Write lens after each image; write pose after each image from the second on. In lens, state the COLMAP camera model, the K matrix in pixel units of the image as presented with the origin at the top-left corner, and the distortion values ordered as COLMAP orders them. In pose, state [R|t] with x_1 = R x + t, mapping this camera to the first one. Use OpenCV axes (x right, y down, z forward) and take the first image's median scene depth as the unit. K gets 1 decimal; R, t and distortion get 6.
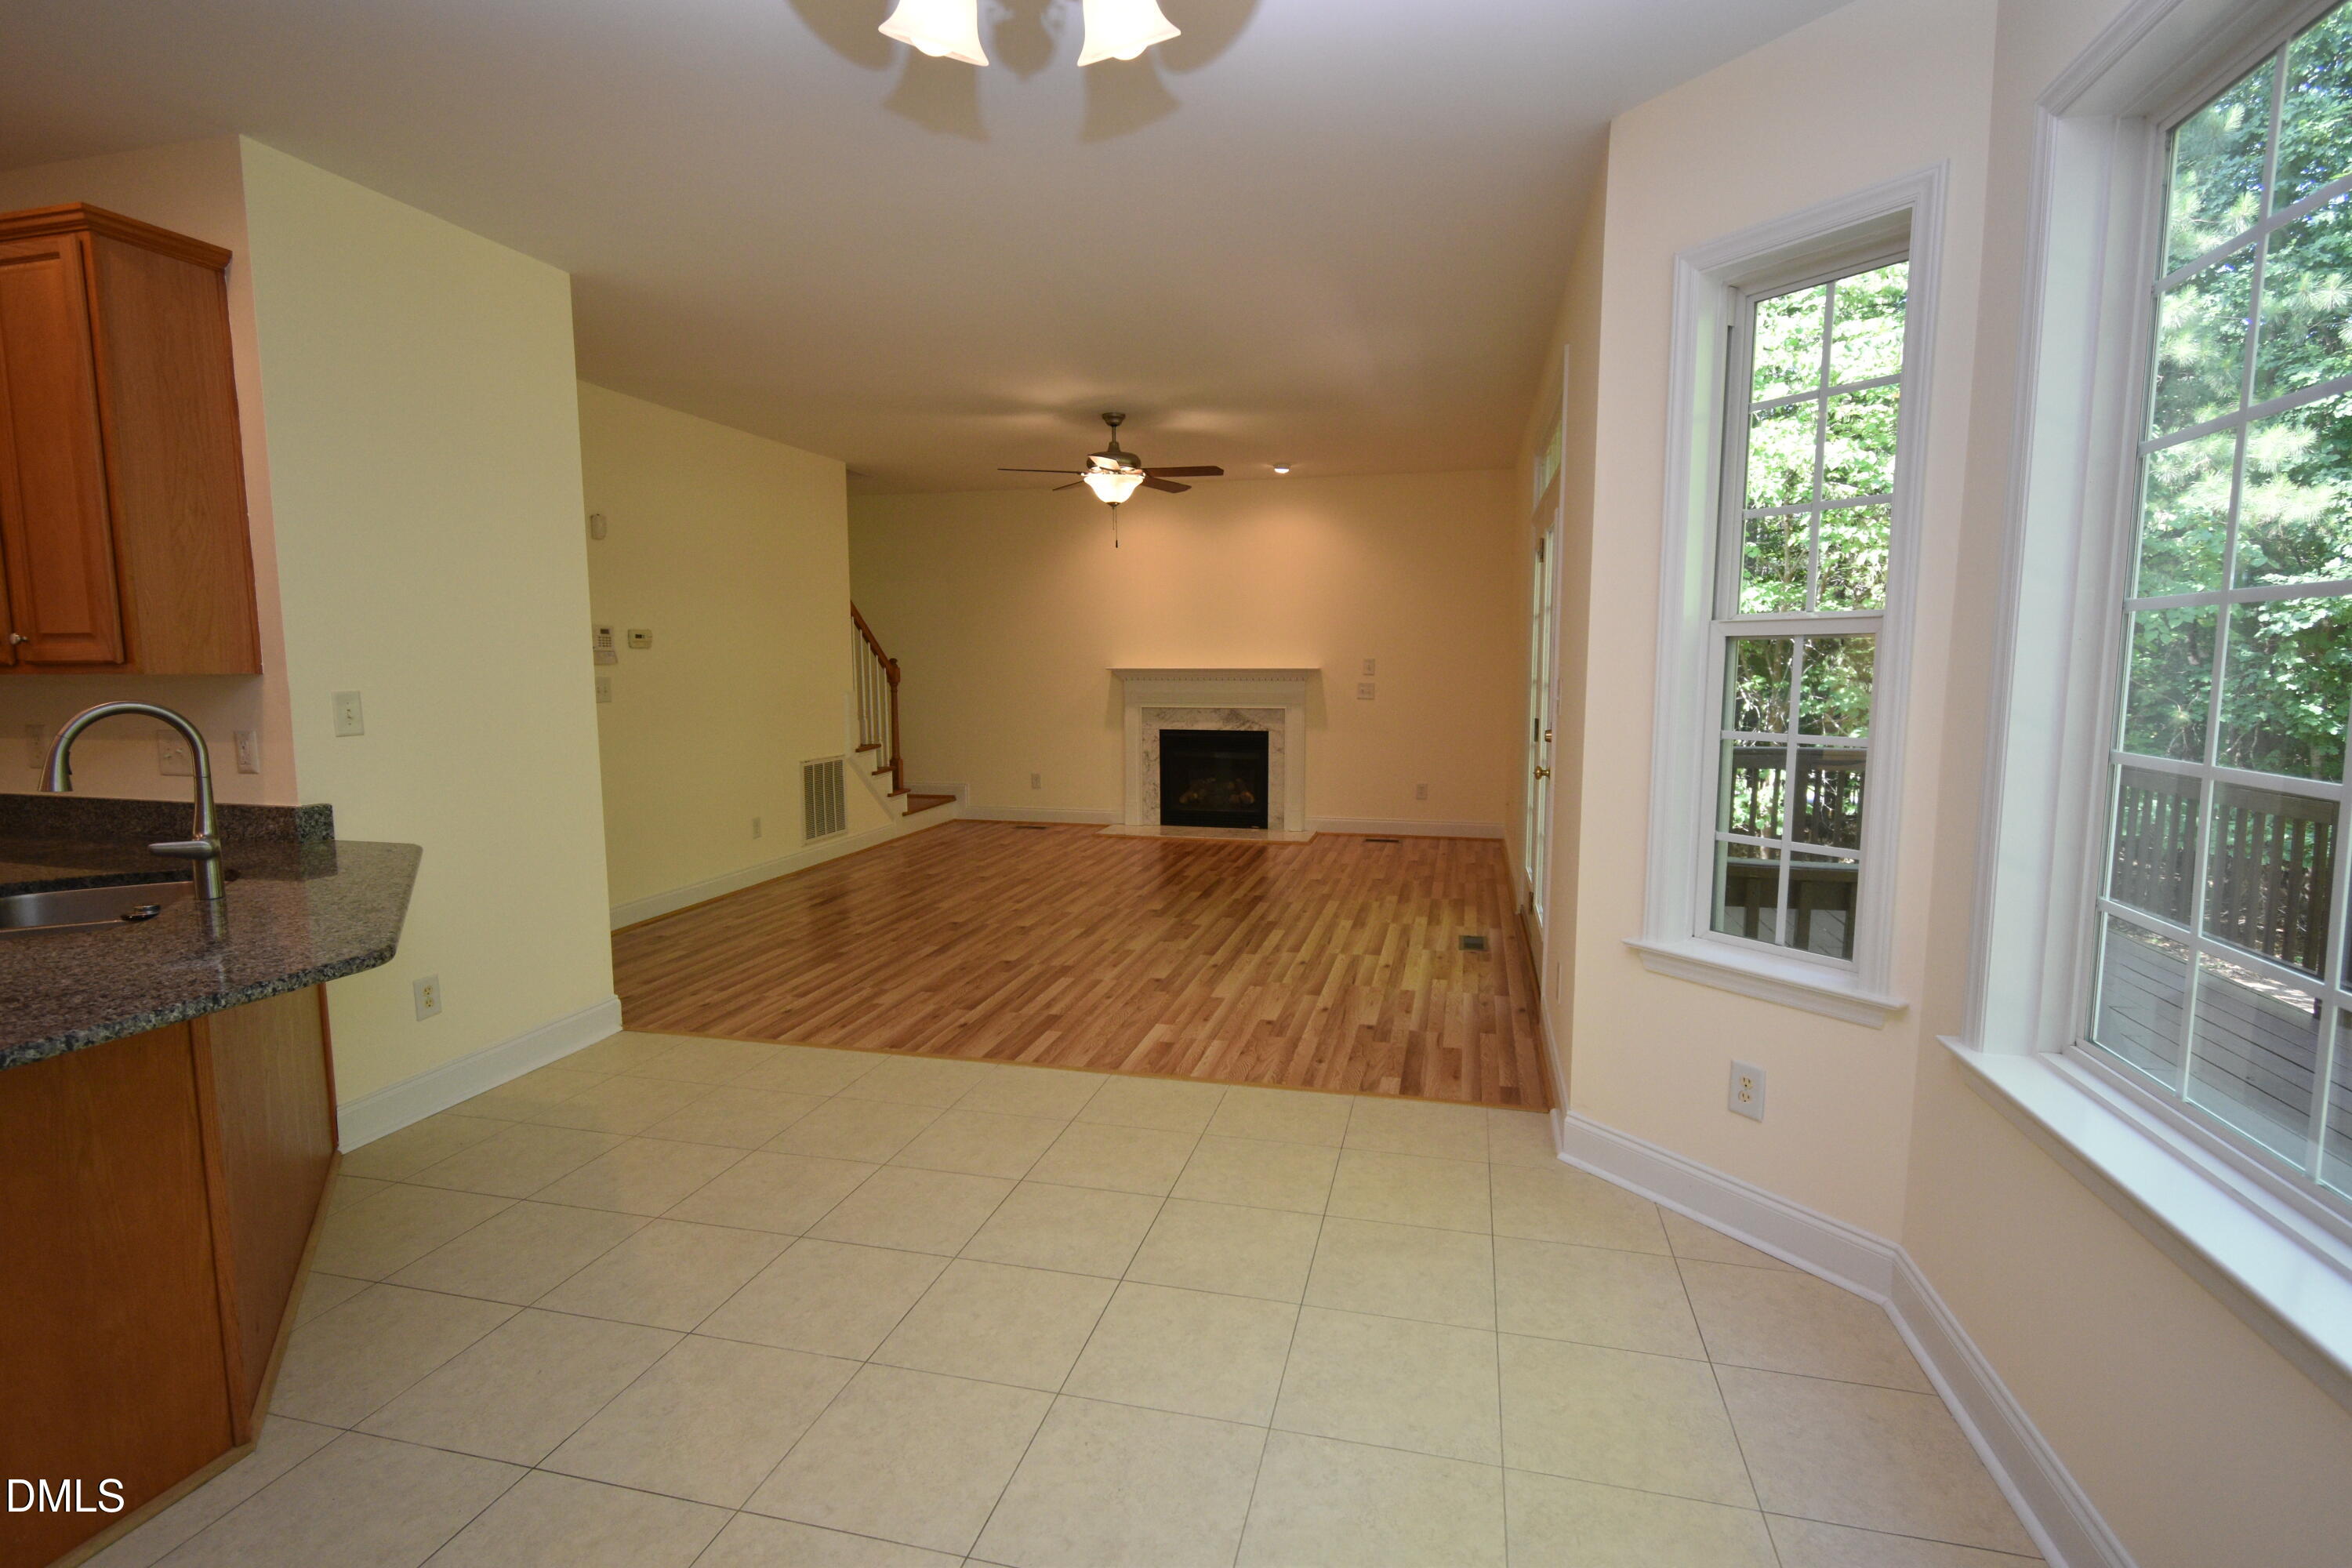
lens RADIAL K [[1103.6, 0, 1178.0], [0, 1103.6, 782.1], [0, 0, 1]] dist [0.000321, 0.000016]
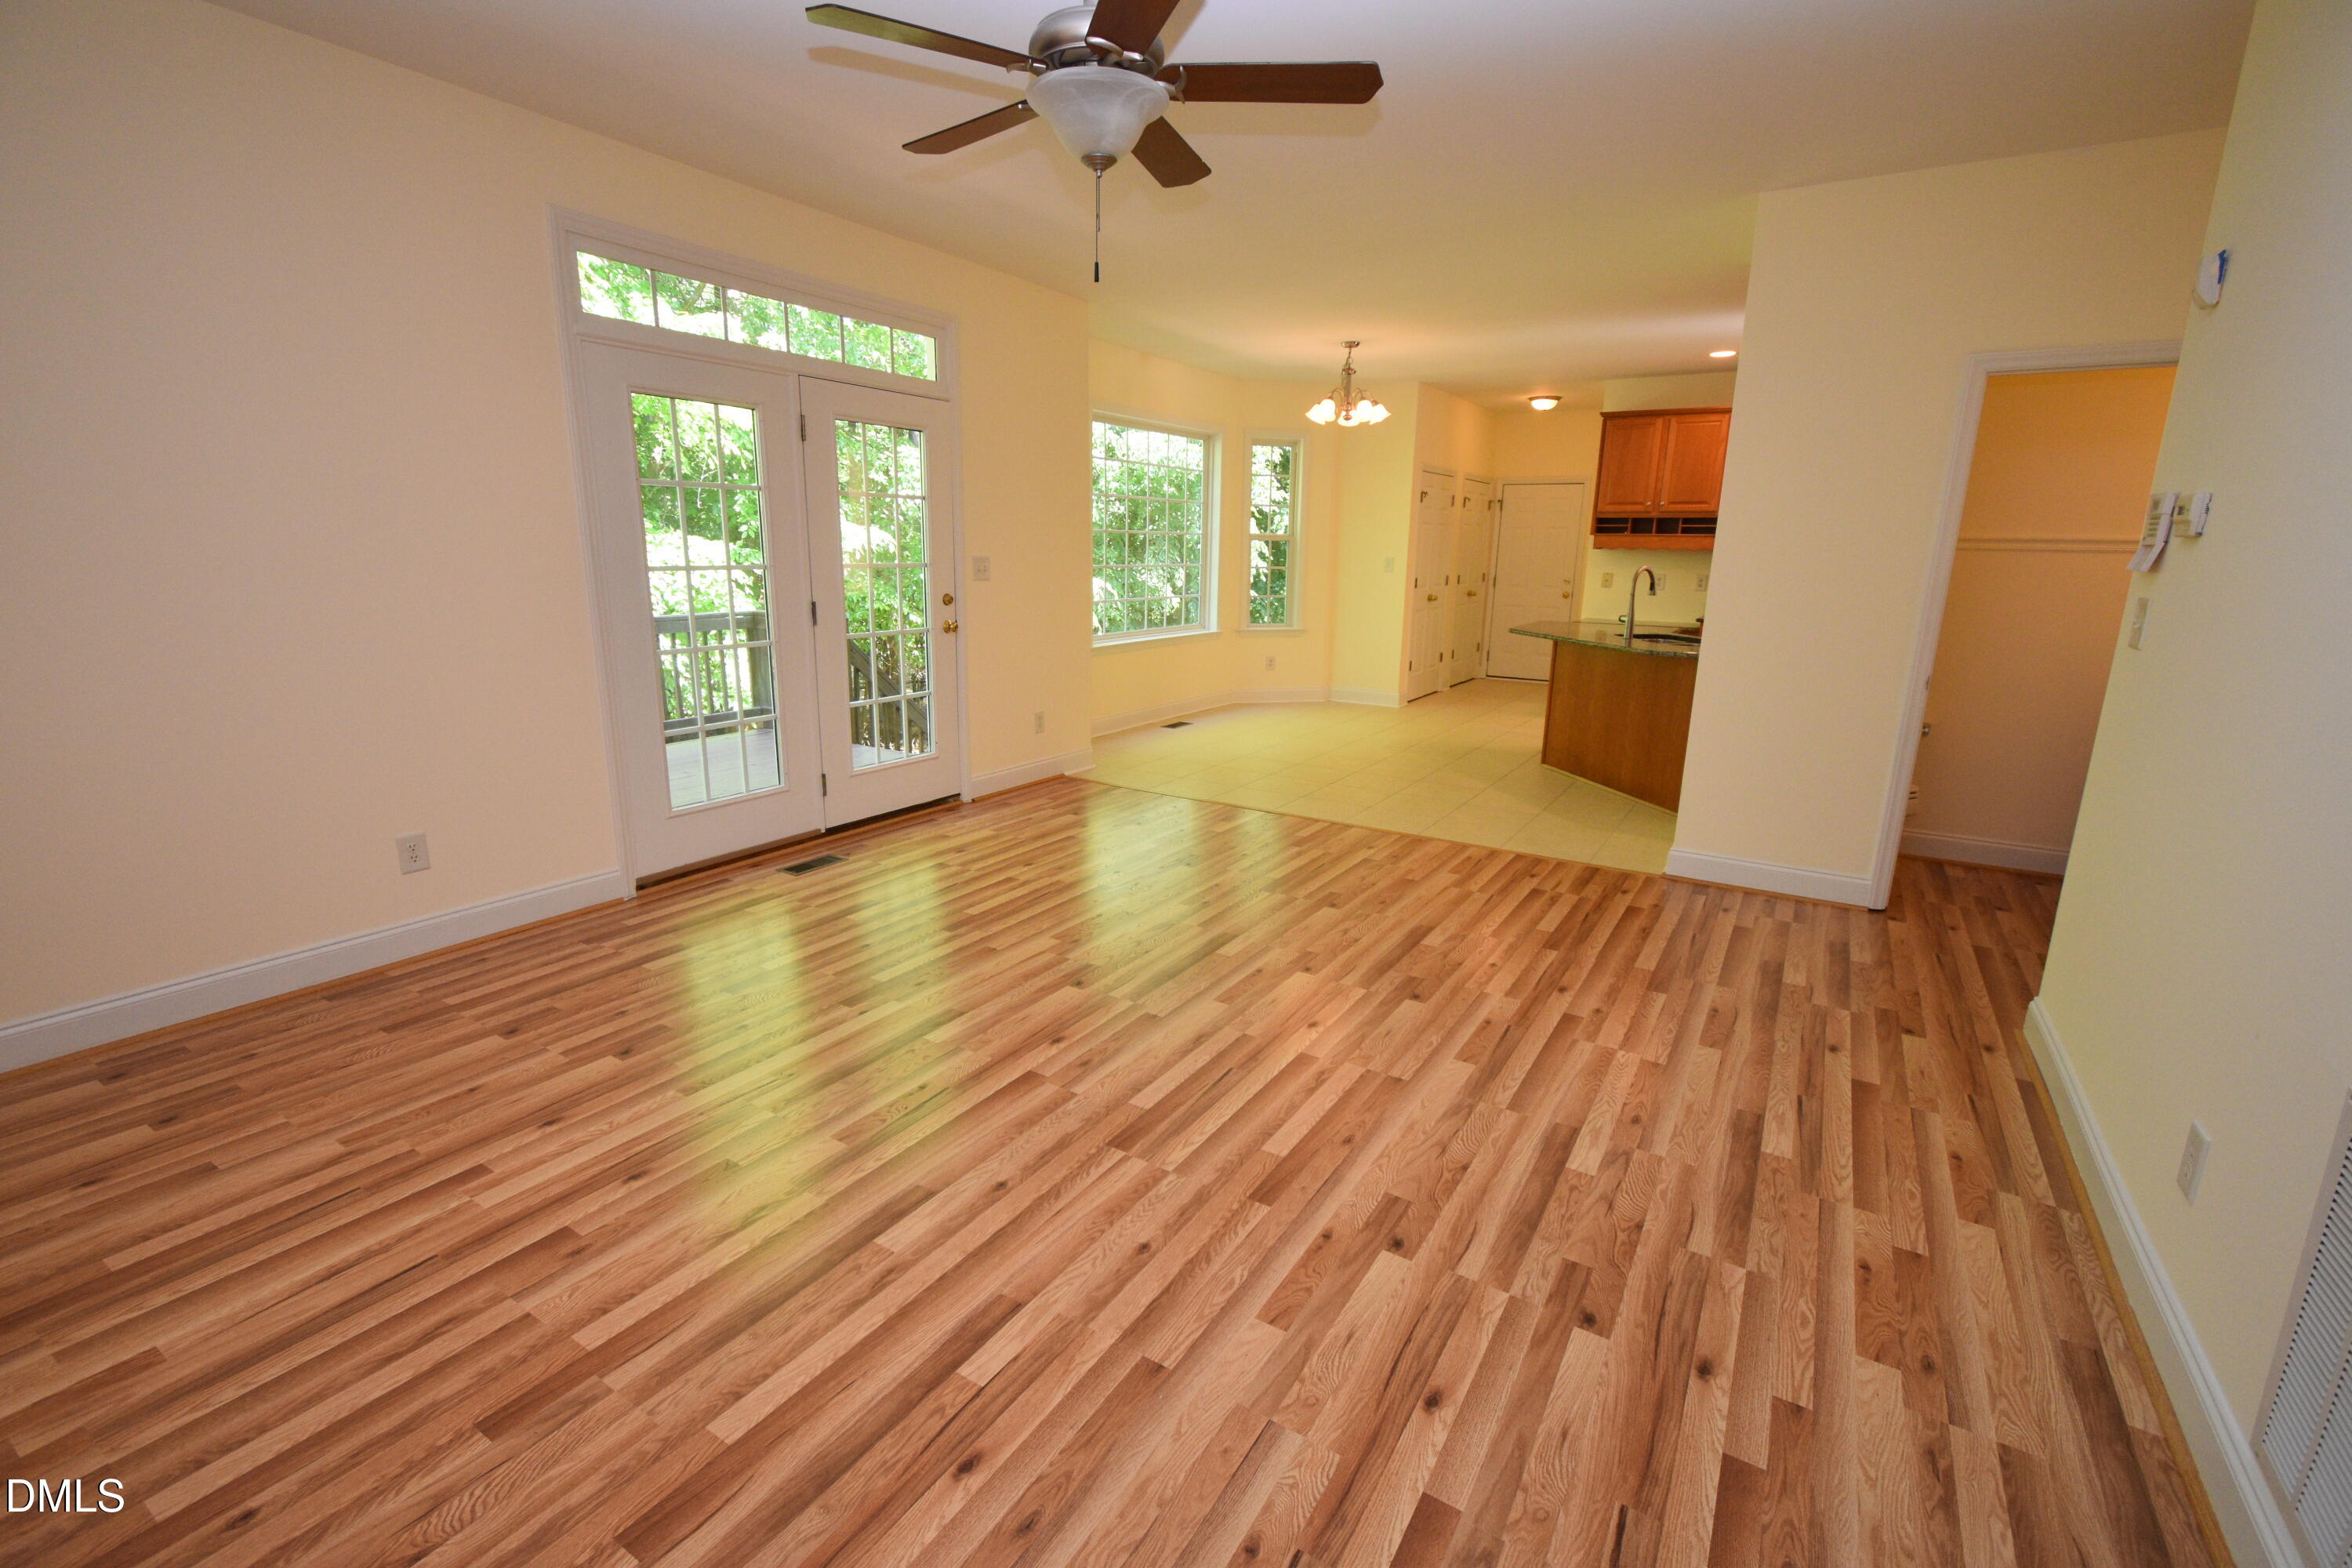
lens RADIAL K [[1025.0, 0, 1177.1], [0, 1025.0, 789.0], [0, 0, 1]] dist [-0.000614, 0.000021]
pose [[-0.950991, -0.084976, 0.297315, -0.296323], [0.021795, 0.940688, 0.338572, -0.218081], [-0.308451, 0.328459, -0.892733, 1.895388]]
